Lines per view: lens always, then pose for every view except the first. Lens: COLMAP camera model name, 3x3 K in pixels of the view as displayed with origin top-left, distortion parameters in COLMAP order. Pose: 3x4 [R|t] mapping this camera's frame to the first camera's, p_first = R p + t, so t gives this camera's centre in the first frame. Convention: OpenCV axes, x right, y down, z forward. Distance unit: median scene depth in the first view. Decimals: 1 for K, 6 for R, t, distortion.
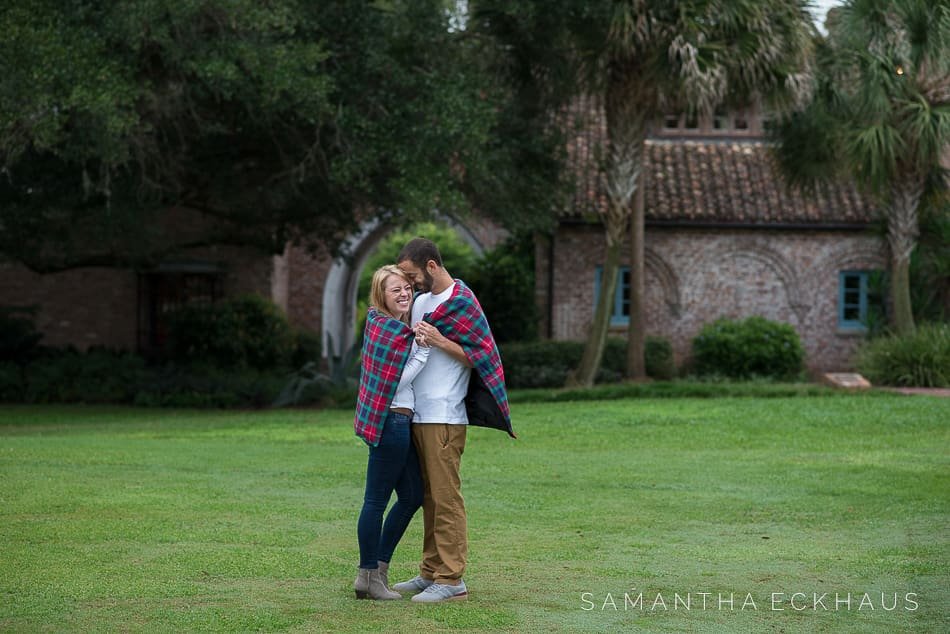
lens RADIAL K [[1900.2, 0, 500.7], [0, 1900.2, 314.7], [0, 0, 1]] dist [0.035220, 0.255783]
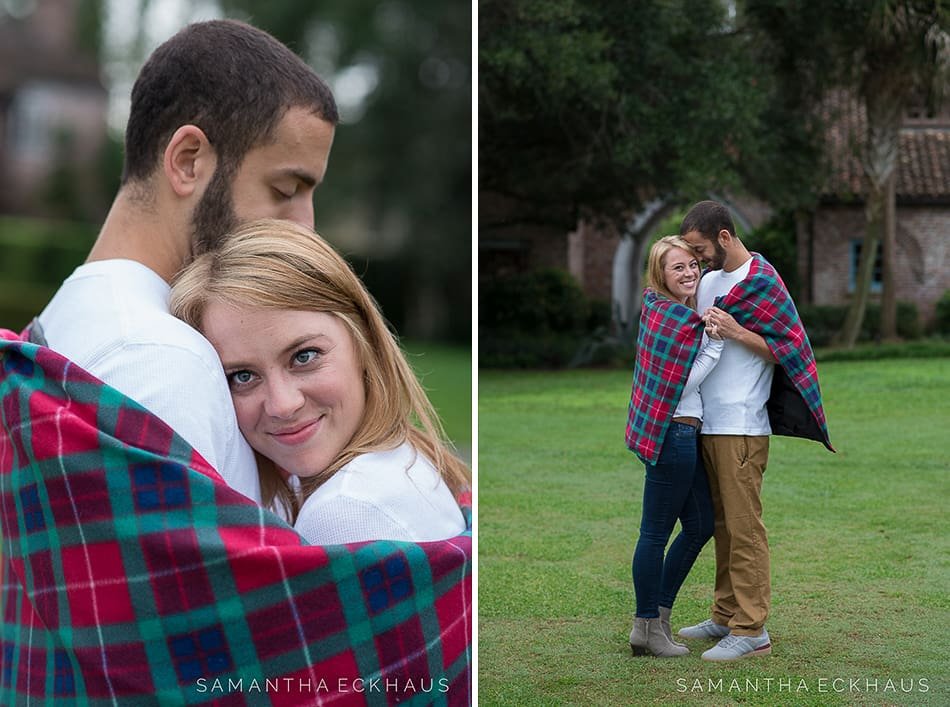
lens RADIAL K [[4776.7, 0, 475.0], [0, 4776.7, 353.5], [0, 0, 1]] dist [-0.273607, 1.461529]
pose [[0.995010, -0.009274, -0.099347, 0.102353], [0.009532, 0.999952, 0.002127, 0.032412], [0.099323, -0.003063, 0.995051, -1.749106]]
